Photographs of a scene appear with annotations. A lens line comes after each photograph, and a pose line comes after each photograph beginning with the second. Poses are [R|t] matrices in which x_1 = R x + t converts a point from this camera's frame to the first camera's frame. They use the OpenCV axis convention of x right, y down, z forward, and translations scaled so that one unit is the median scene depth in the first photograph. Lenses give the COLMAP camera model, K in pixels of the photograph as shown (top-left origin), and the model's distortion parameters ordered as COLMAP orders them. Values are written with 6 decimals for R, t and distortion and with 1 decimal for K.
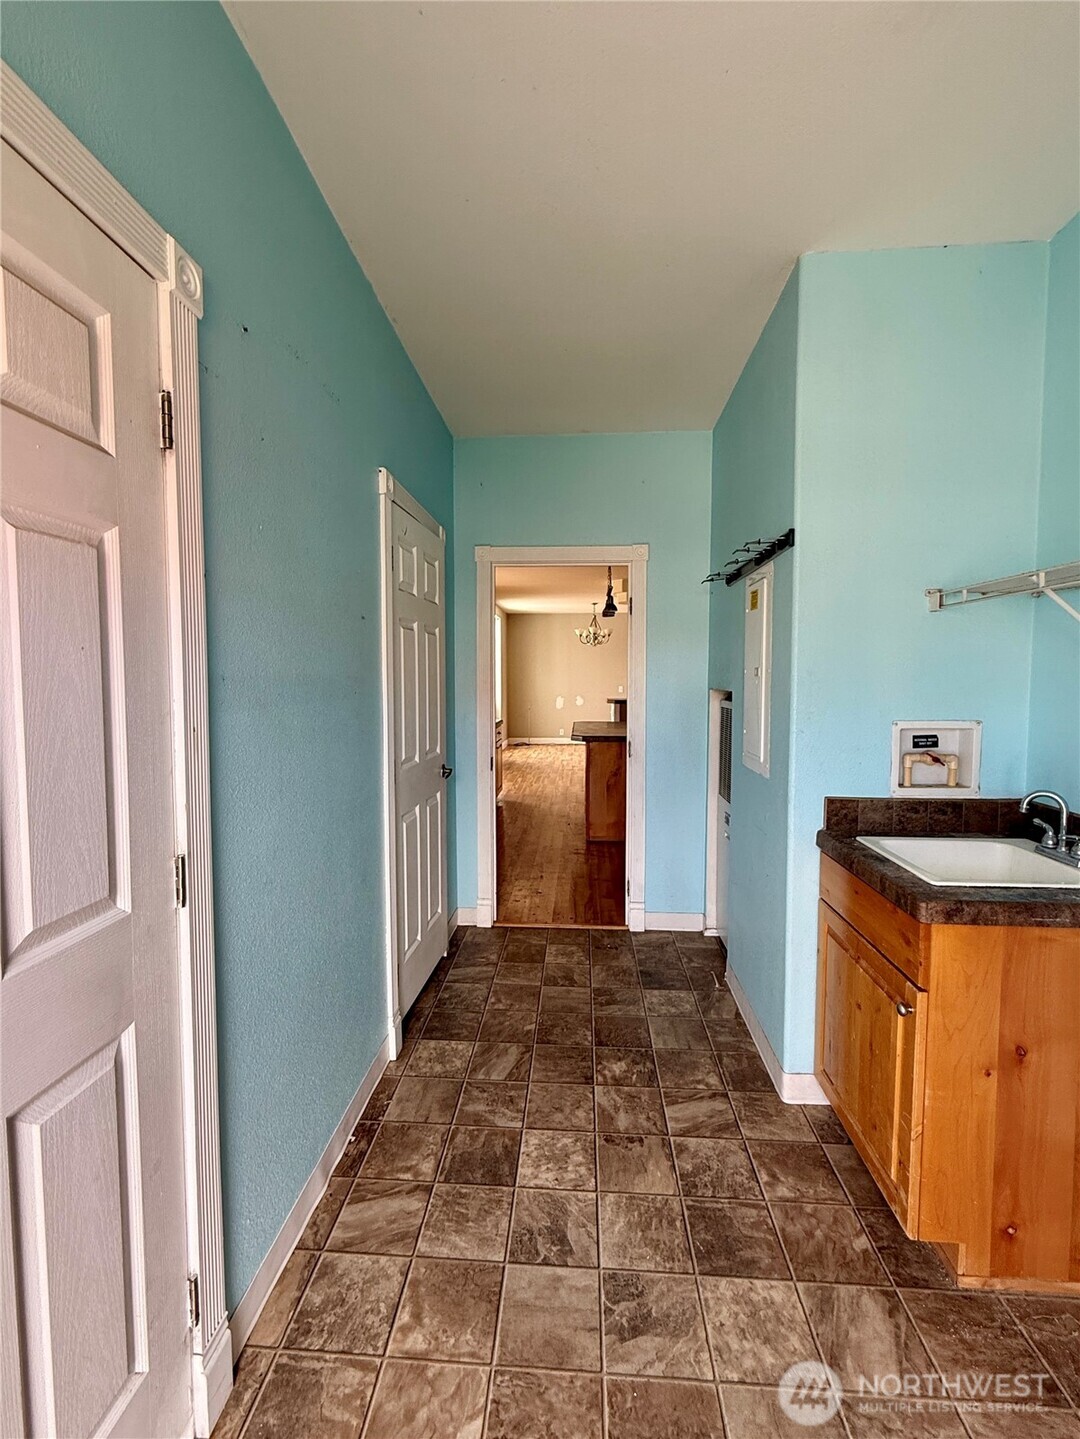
lens RADIAL K [[577.7, 0, 537.5], [0, 577.7, 719.5], [0, 0, 1]] dist [0.001498, 0.000301]
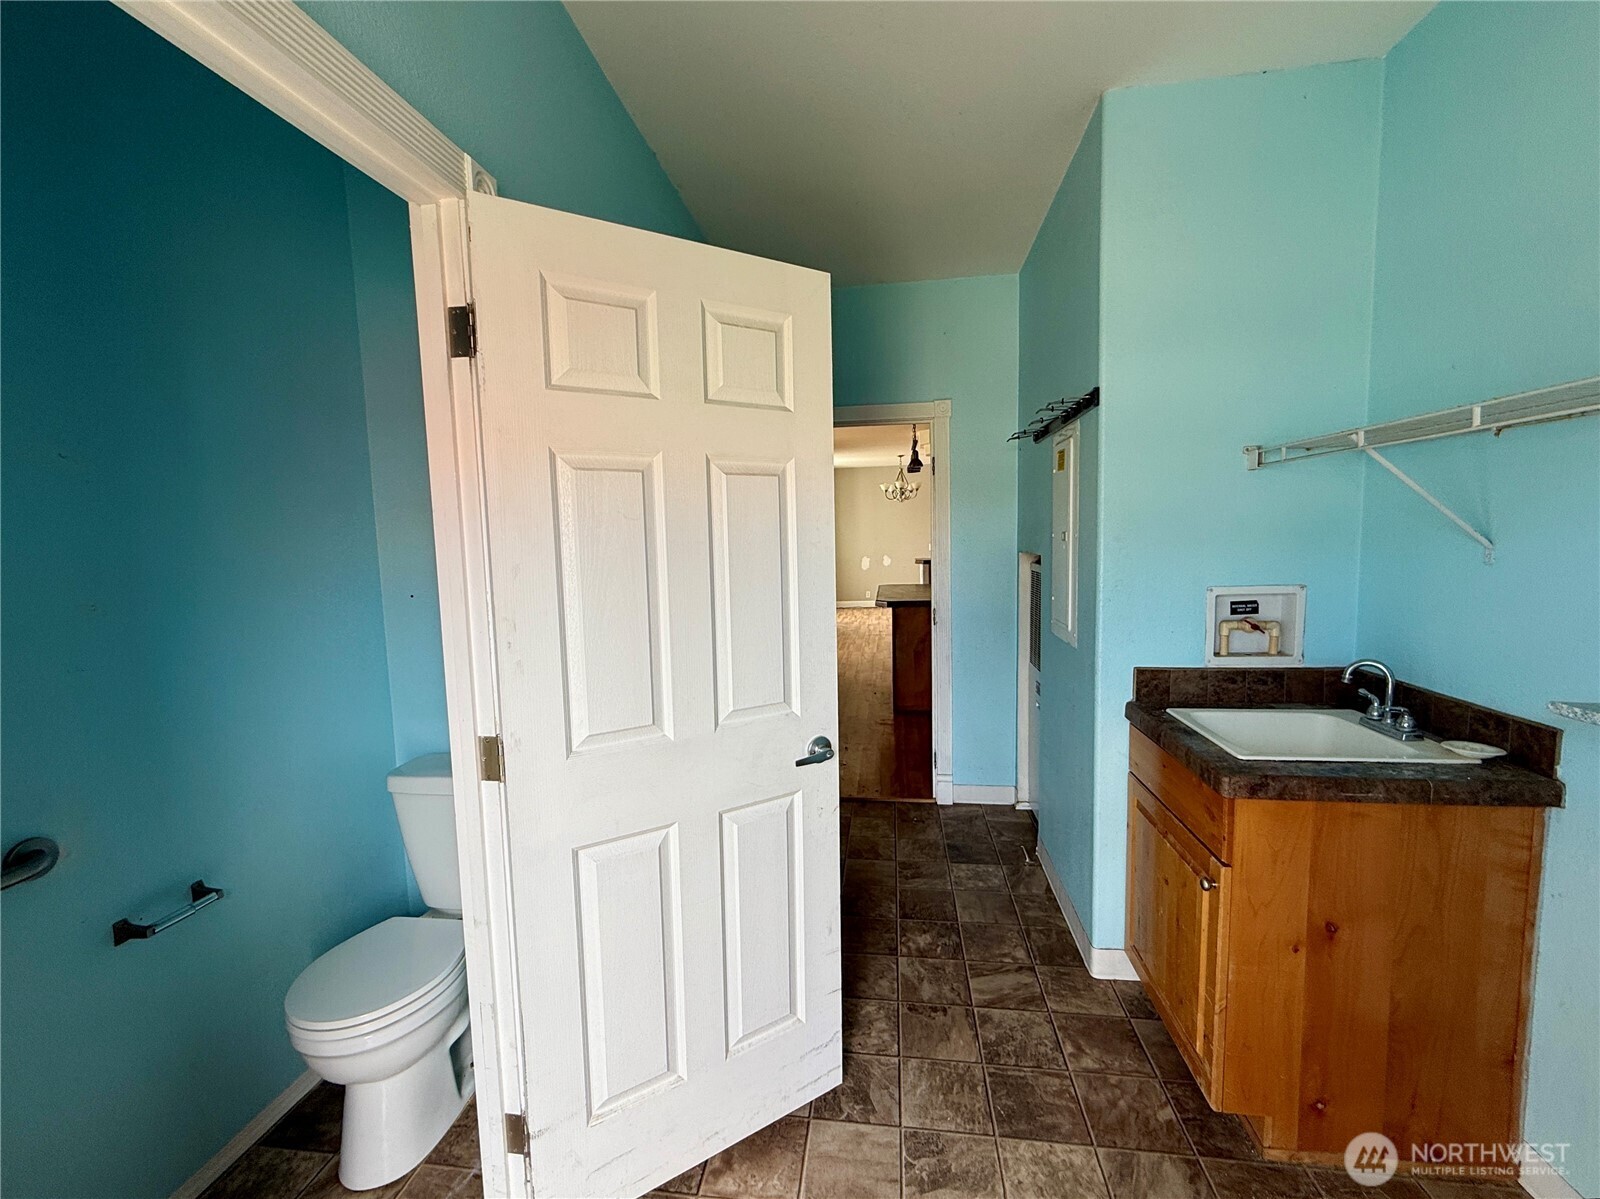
lens RADIAL K [[642.4, 0, 805.7], [0, 642.4, 593.3], [0, 0, 1]] dist [0.001498, 0.000301]
pose [[0.997230, -0.019451, -0.071798, 0.034126], [0.022032, 0.999133, 0.035327, -0.042183], [0.071049, -0.036811, 0.996793, -0.108066]]
